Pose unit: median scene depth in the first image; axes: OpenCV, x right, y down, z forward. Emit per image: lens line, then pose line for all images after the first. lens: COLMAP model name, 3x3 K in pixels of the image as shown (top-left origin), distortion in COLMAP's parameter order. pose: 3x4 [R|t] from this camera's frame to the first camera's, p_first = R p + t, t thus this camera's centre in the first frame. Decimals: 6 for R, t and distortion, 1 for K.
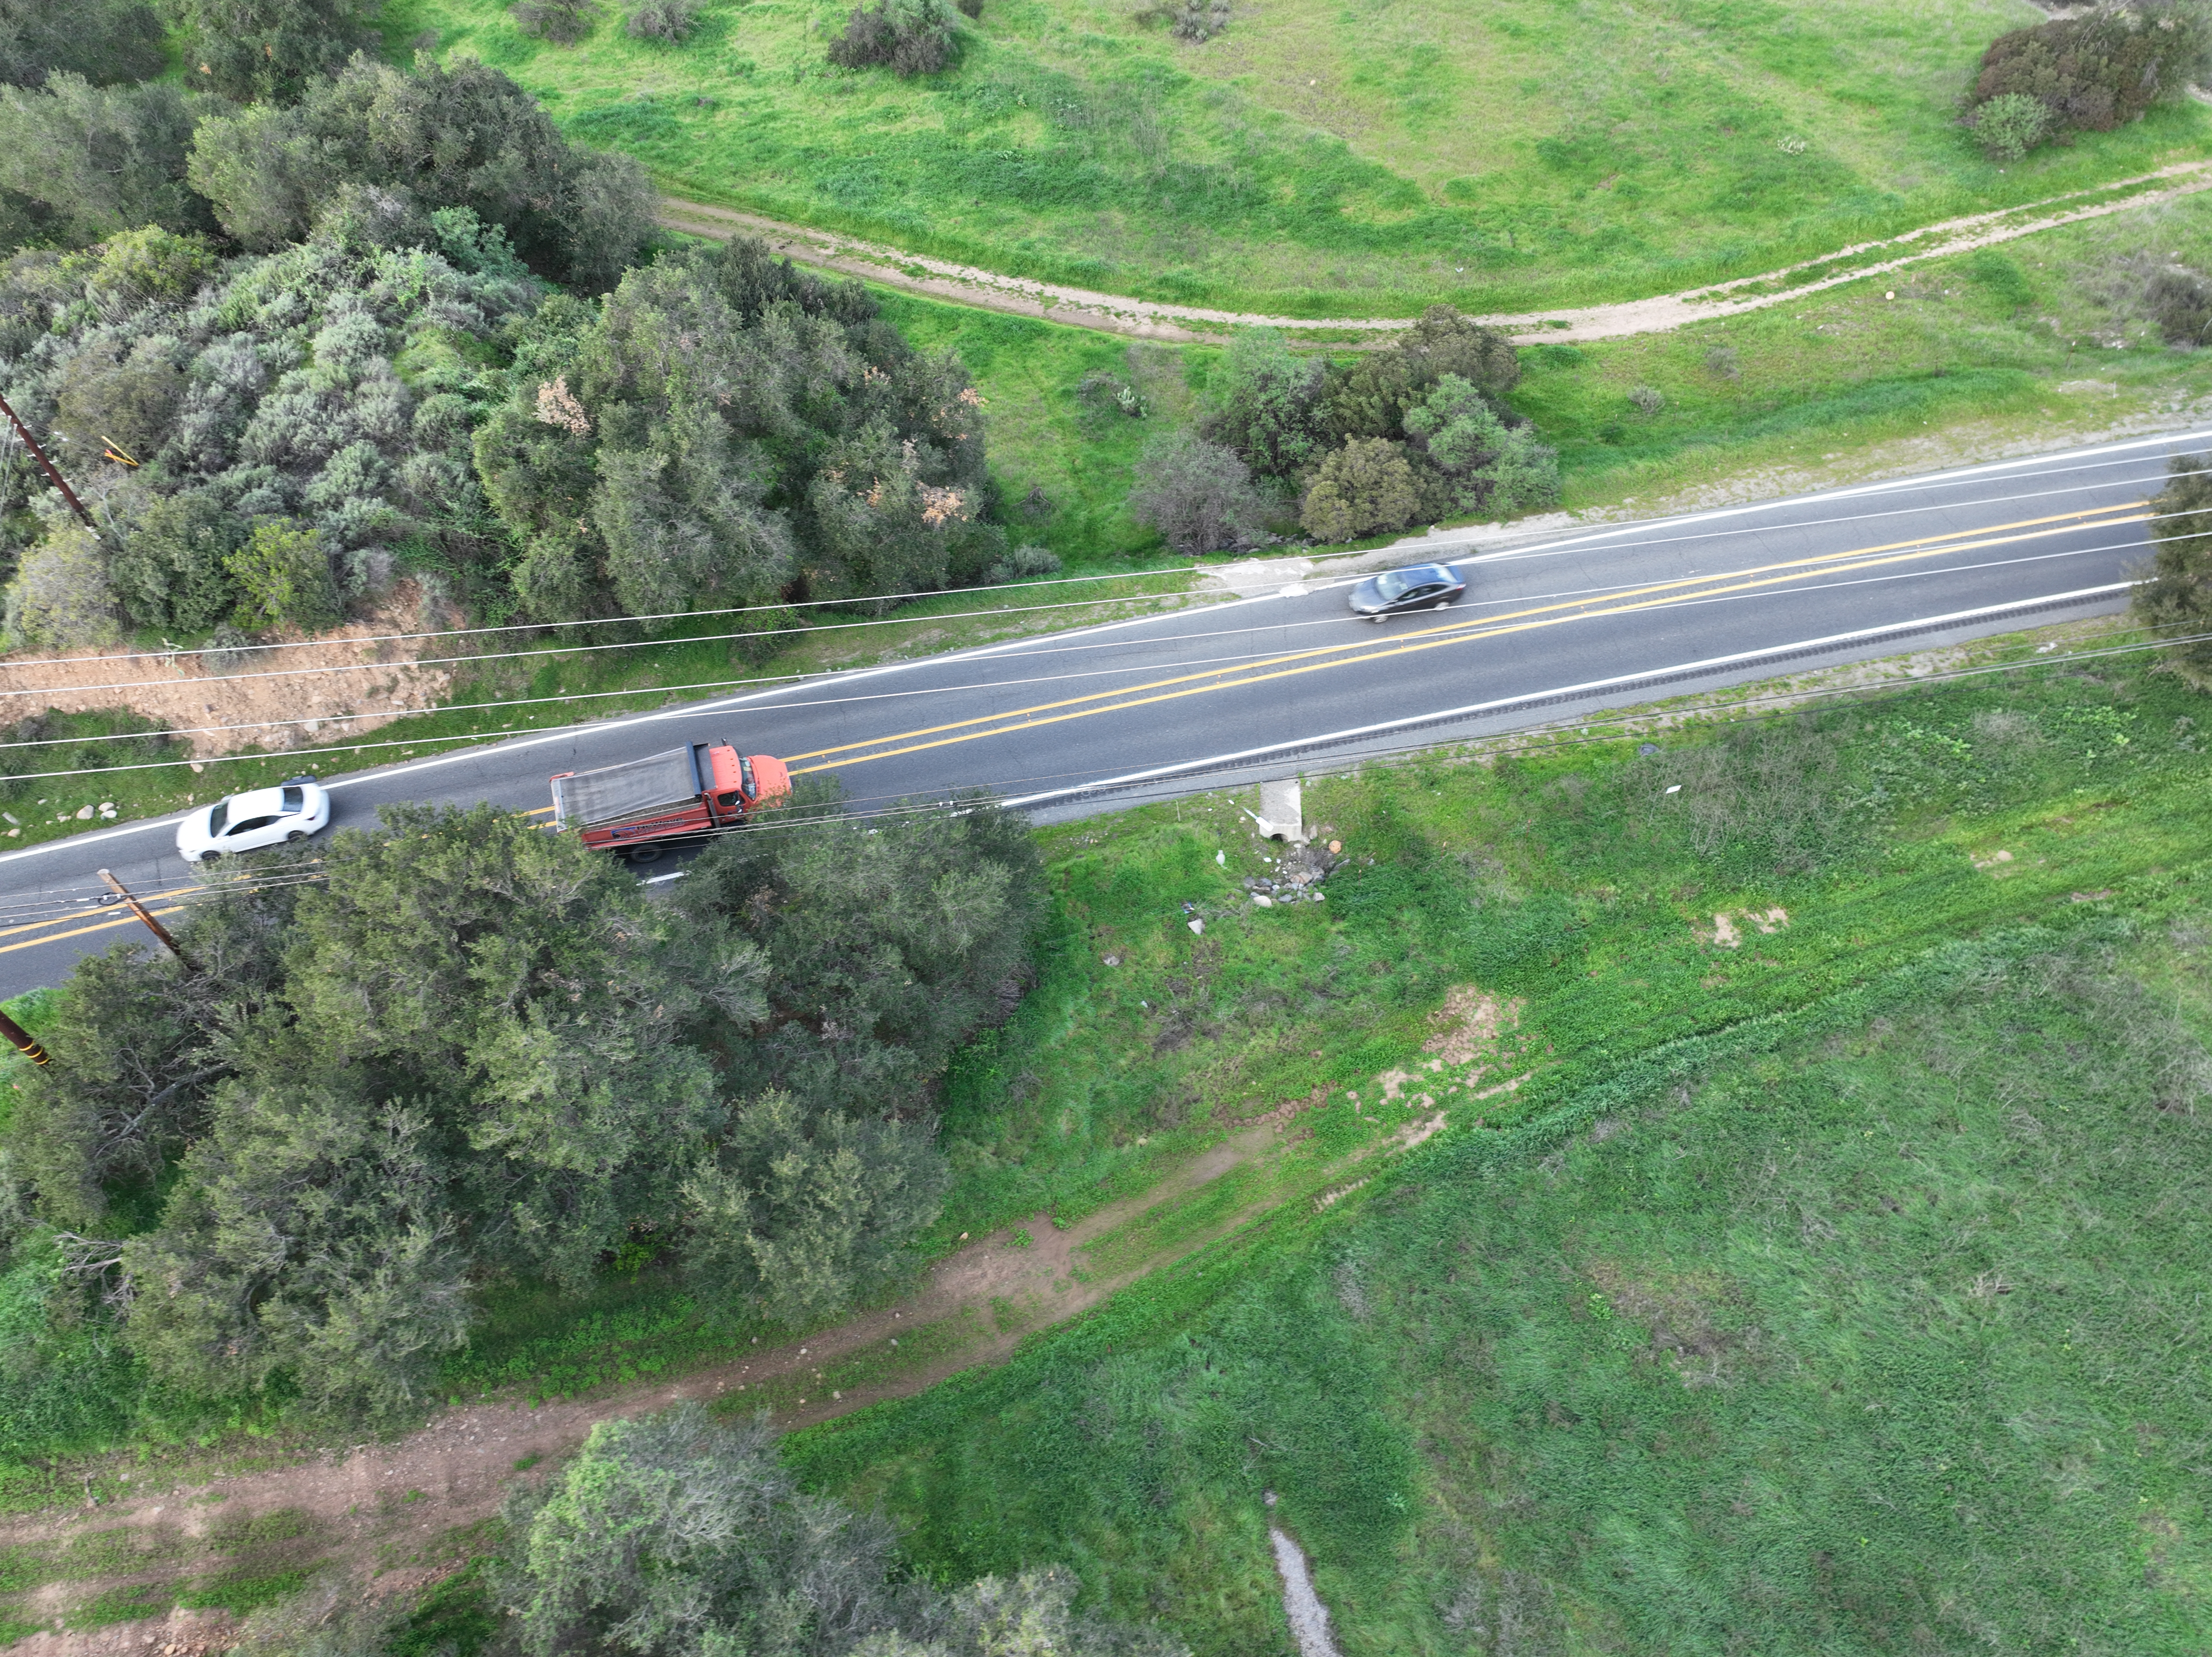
lens RADIAL K [[1533.4, 0, 1105.7], [0, 1533.4, 826.6], [0, 0, 1]] dist [-0.003849, 0.018593]
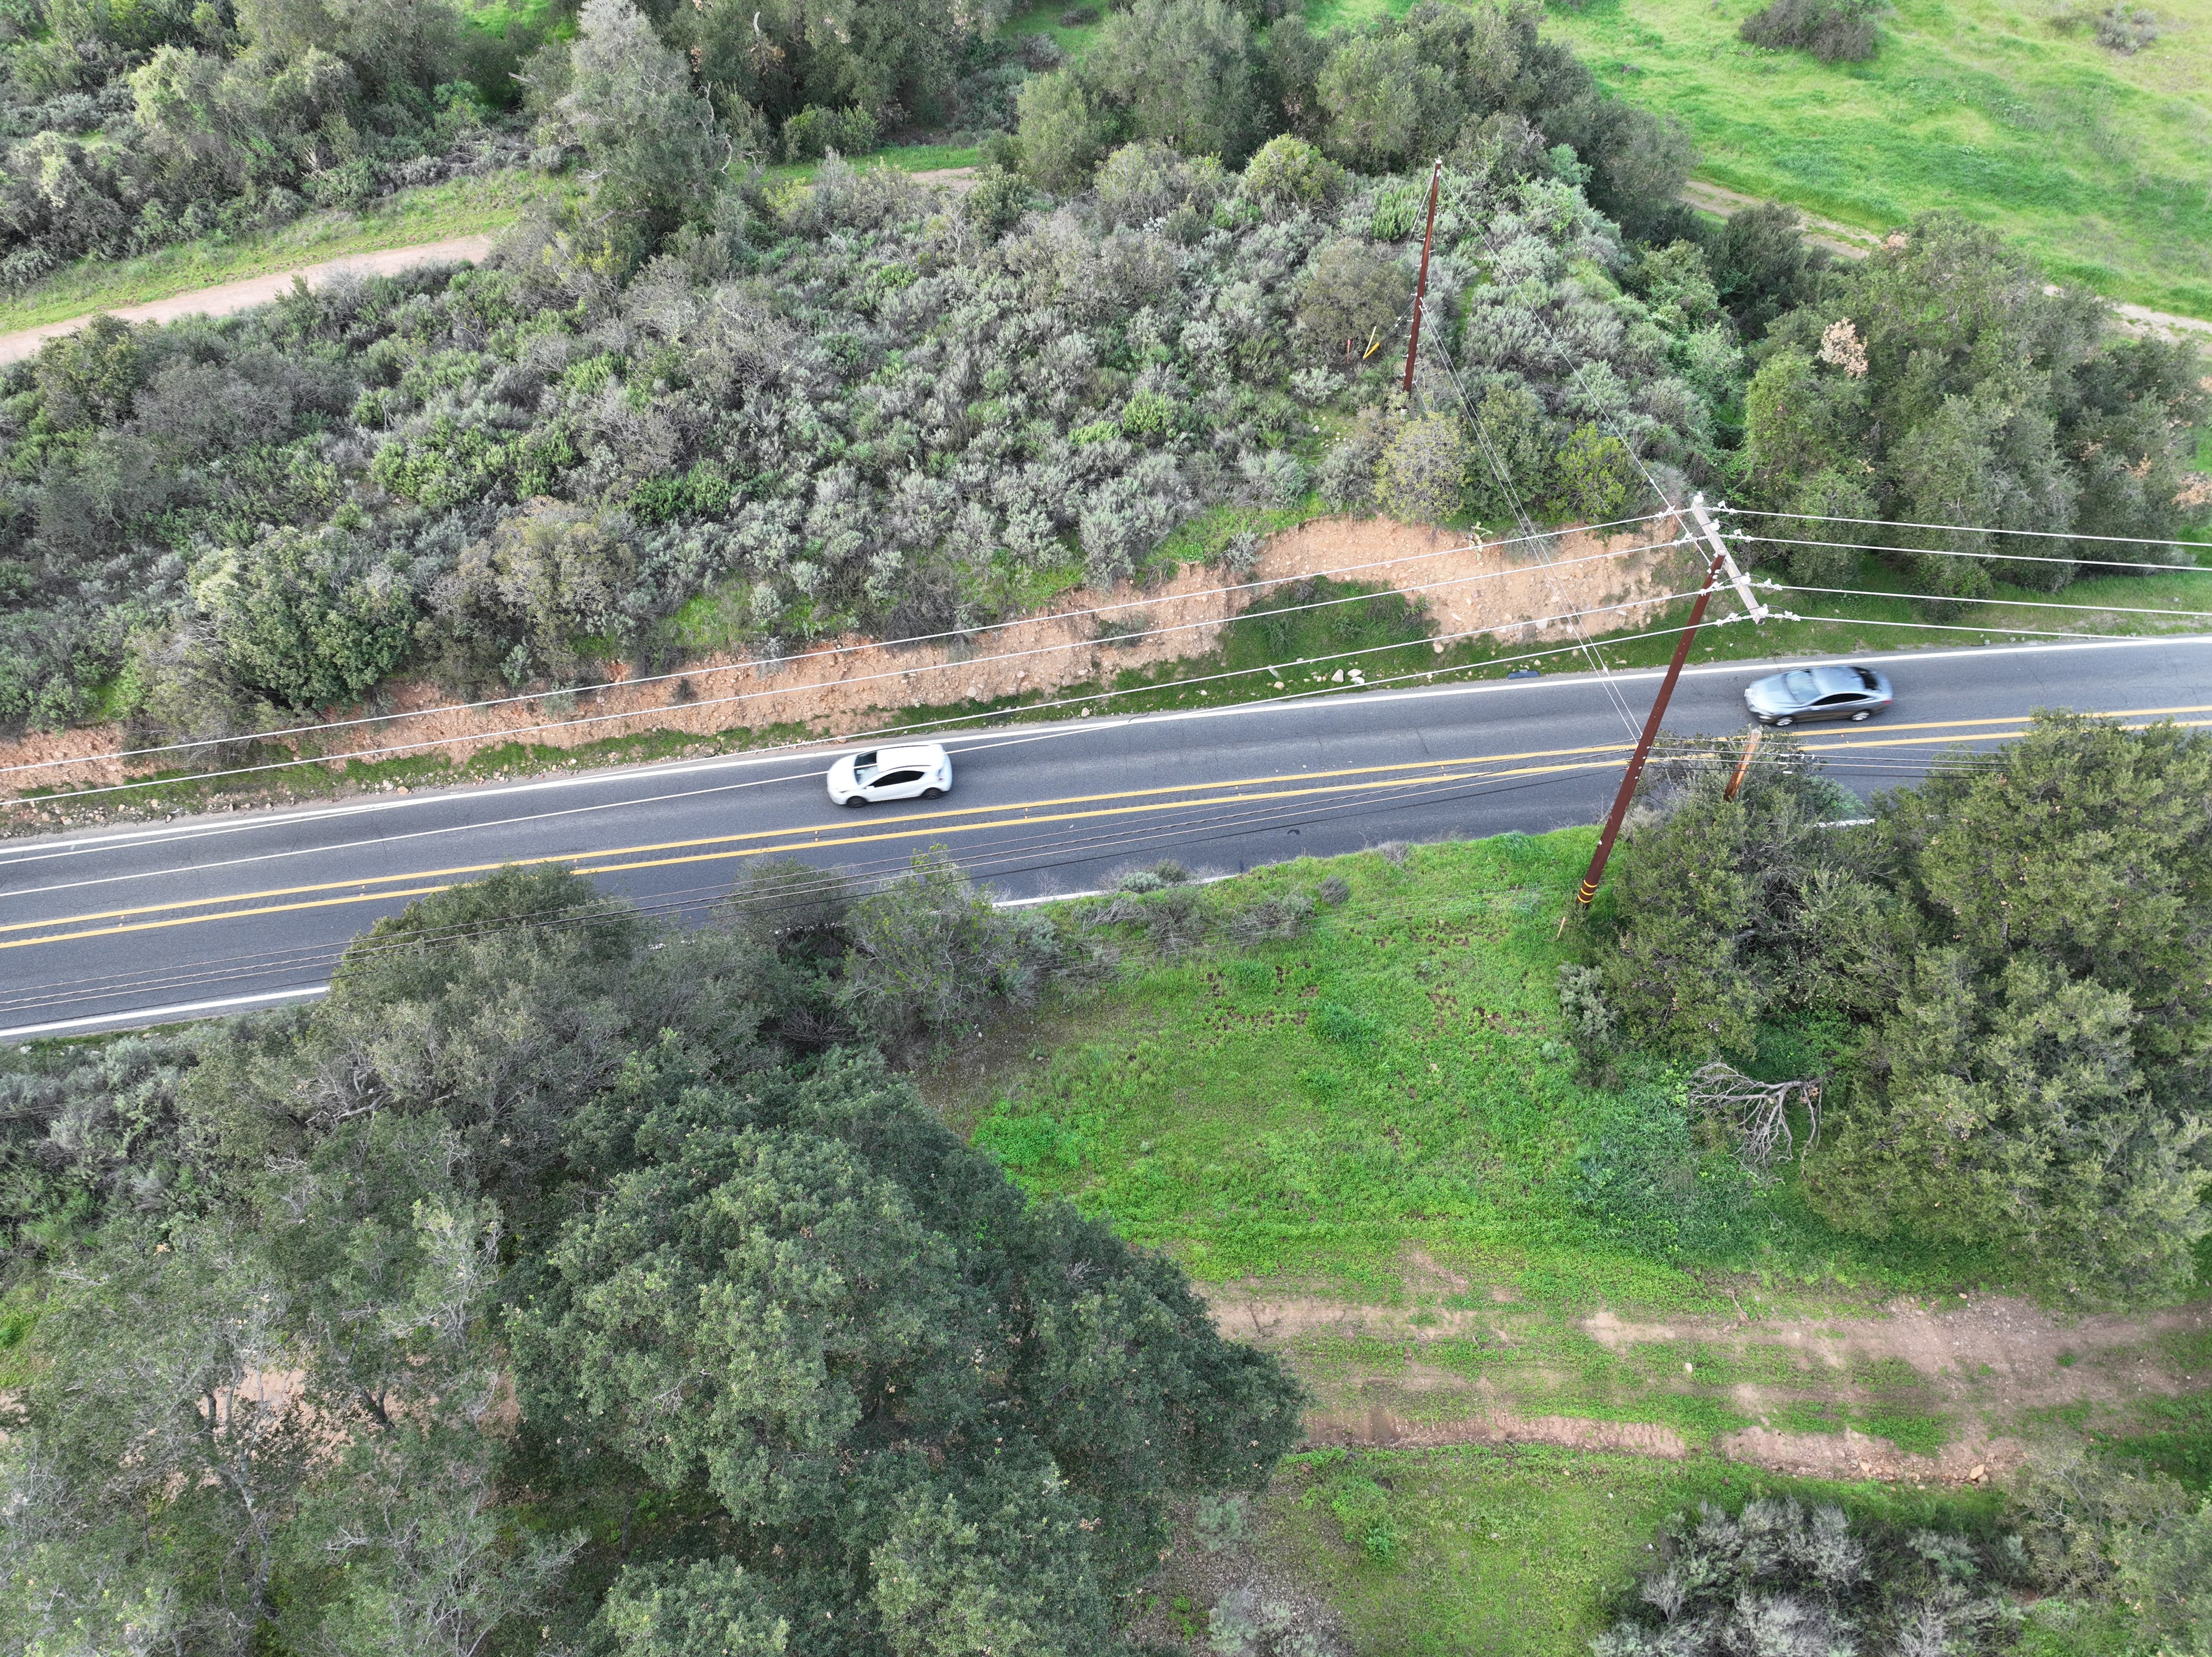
lens RADIAL K [[1533.4, 0, 1112.3], [0, 1533.4, 831.3], [0, 0, 1]] dist [-0.003849, 0.018593]
pose [[0.982926, 0.149849, -0.106778, -0.465482], [-0.149645, 0.988690, 0.009969, 0.074123], [0.107064, 0.006180, 0.994233, -0.045386]]
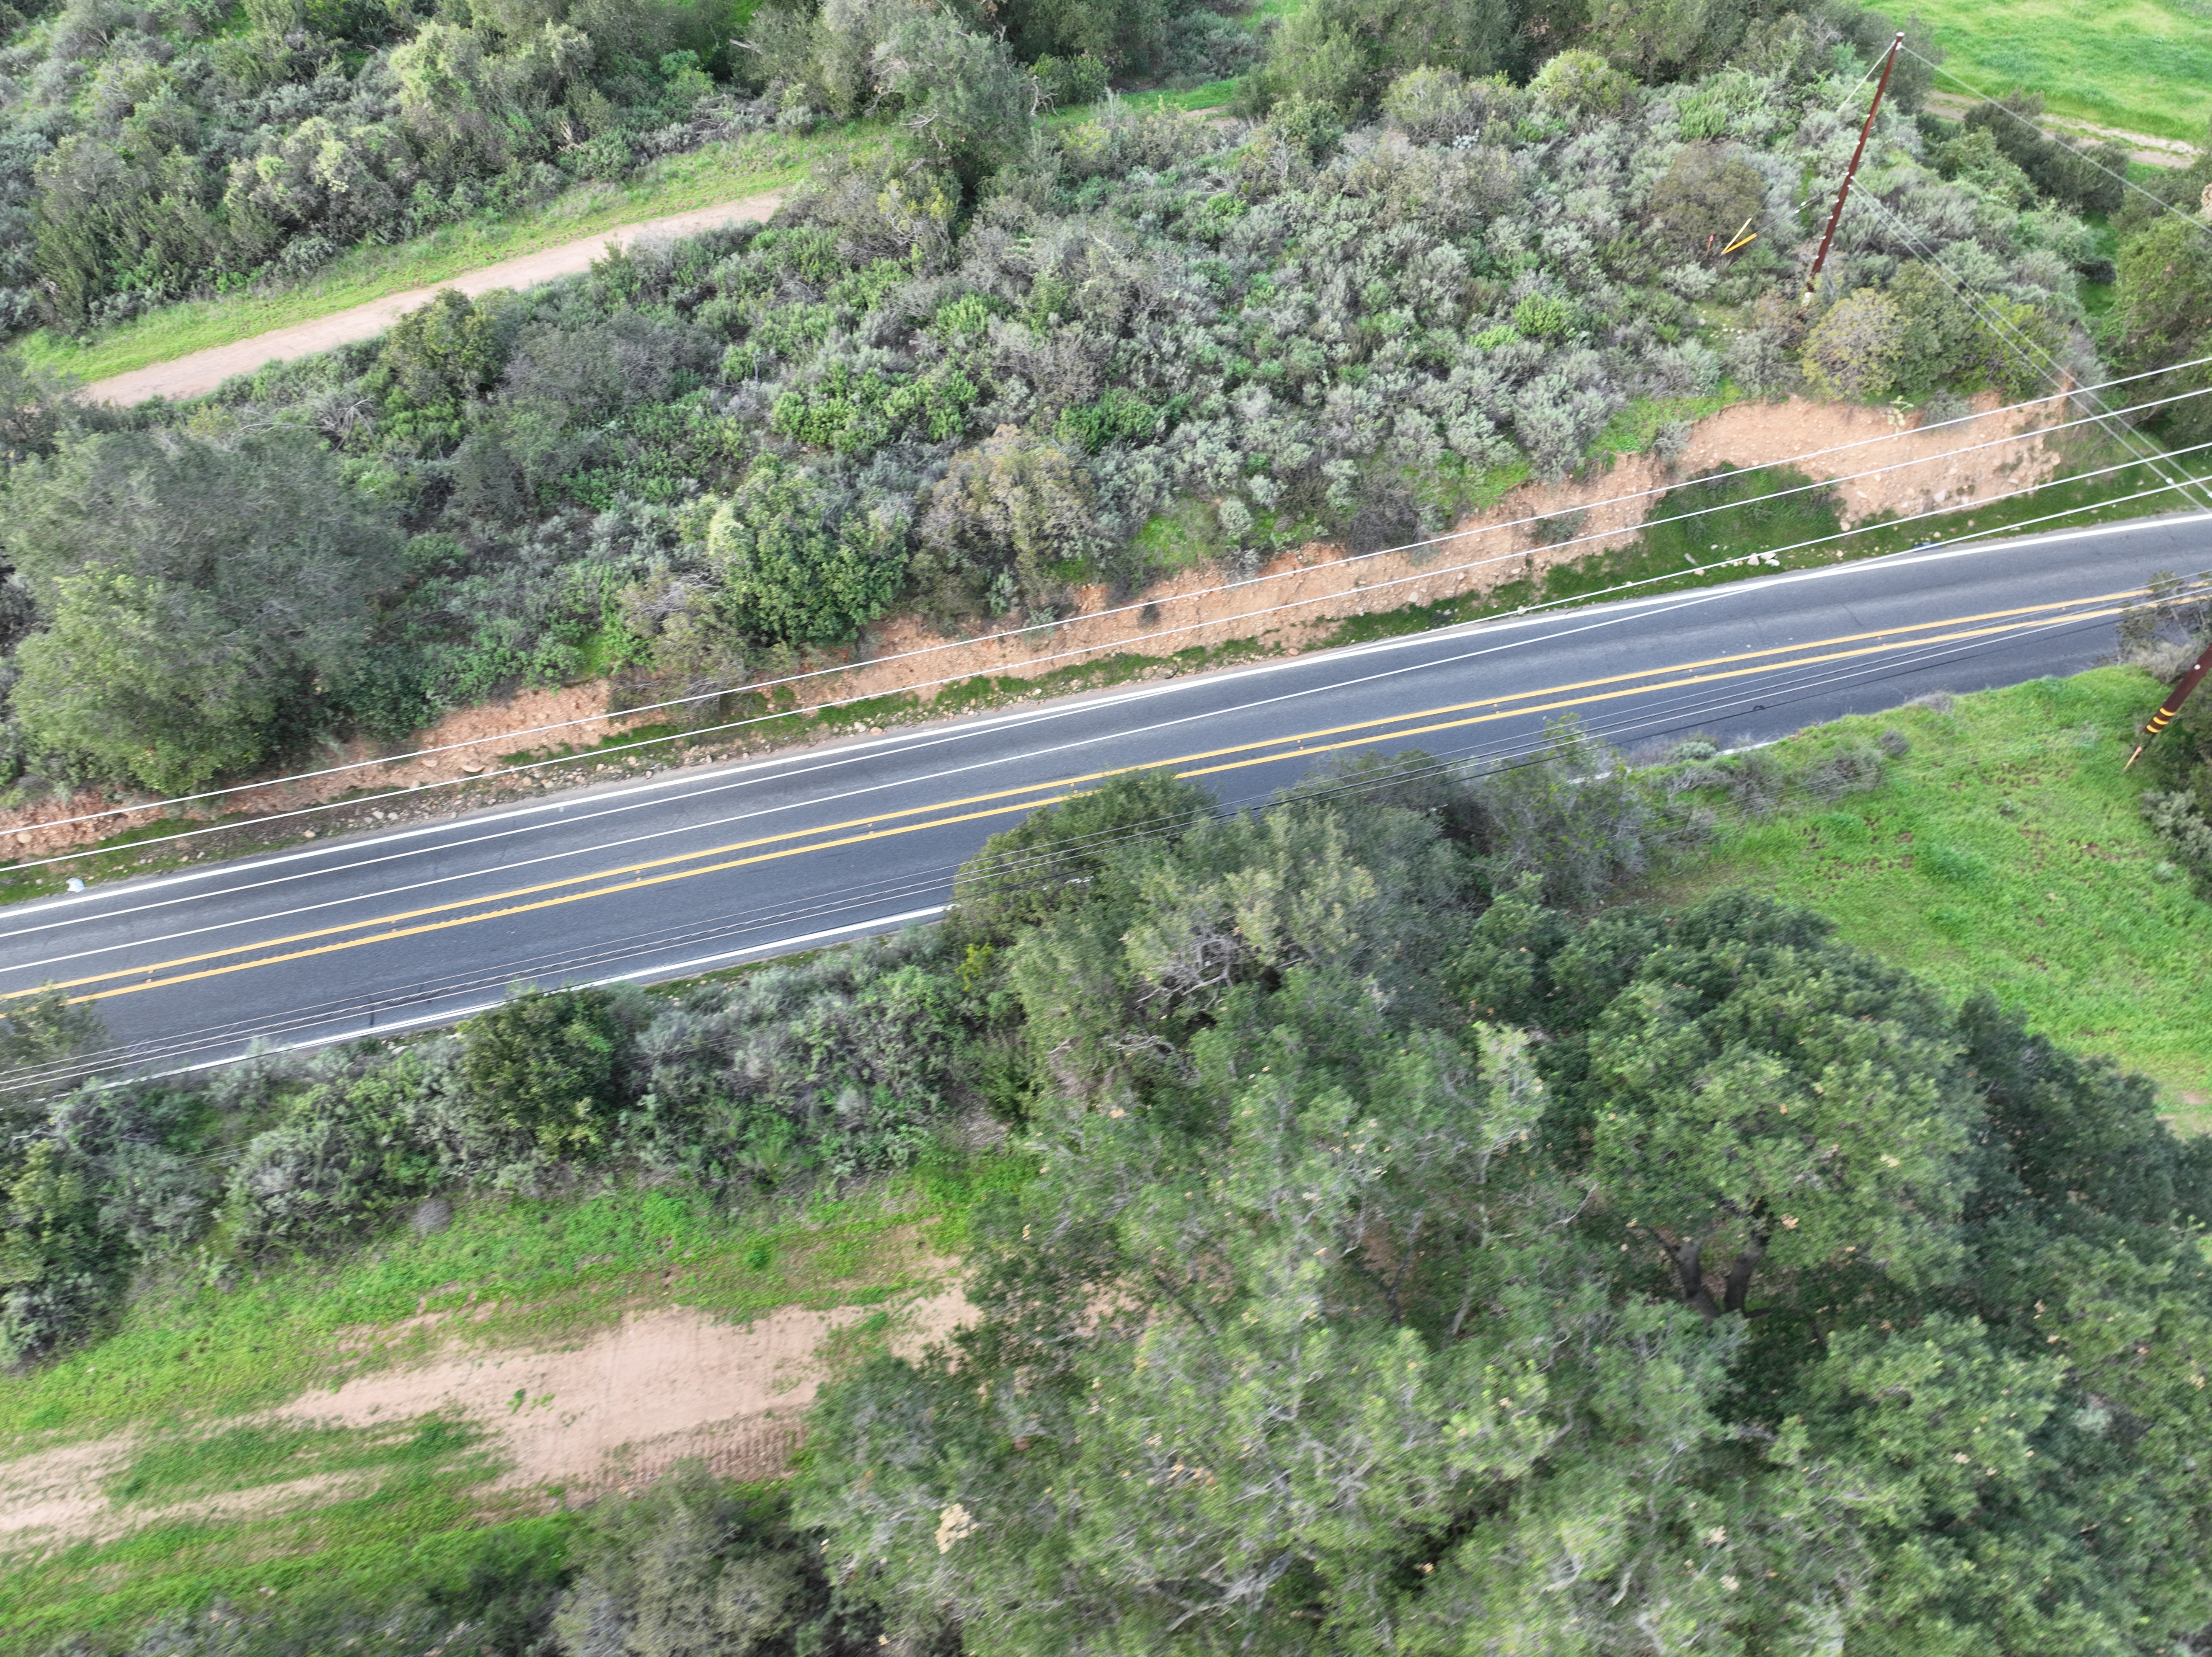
lens RADIAL K [[1533.4, 0, 1117.6], [0, 1533.4, 826.9], [0, 0, 1]] dist [-0.003849, 0.018593]
pose [[0.995250, 0.076000, -0.060837, -0.696737], [-0.075723, 0.997105, 0.006838, 0.138909], [0.061181, -0.002198, 0.998124, -0.072399]]
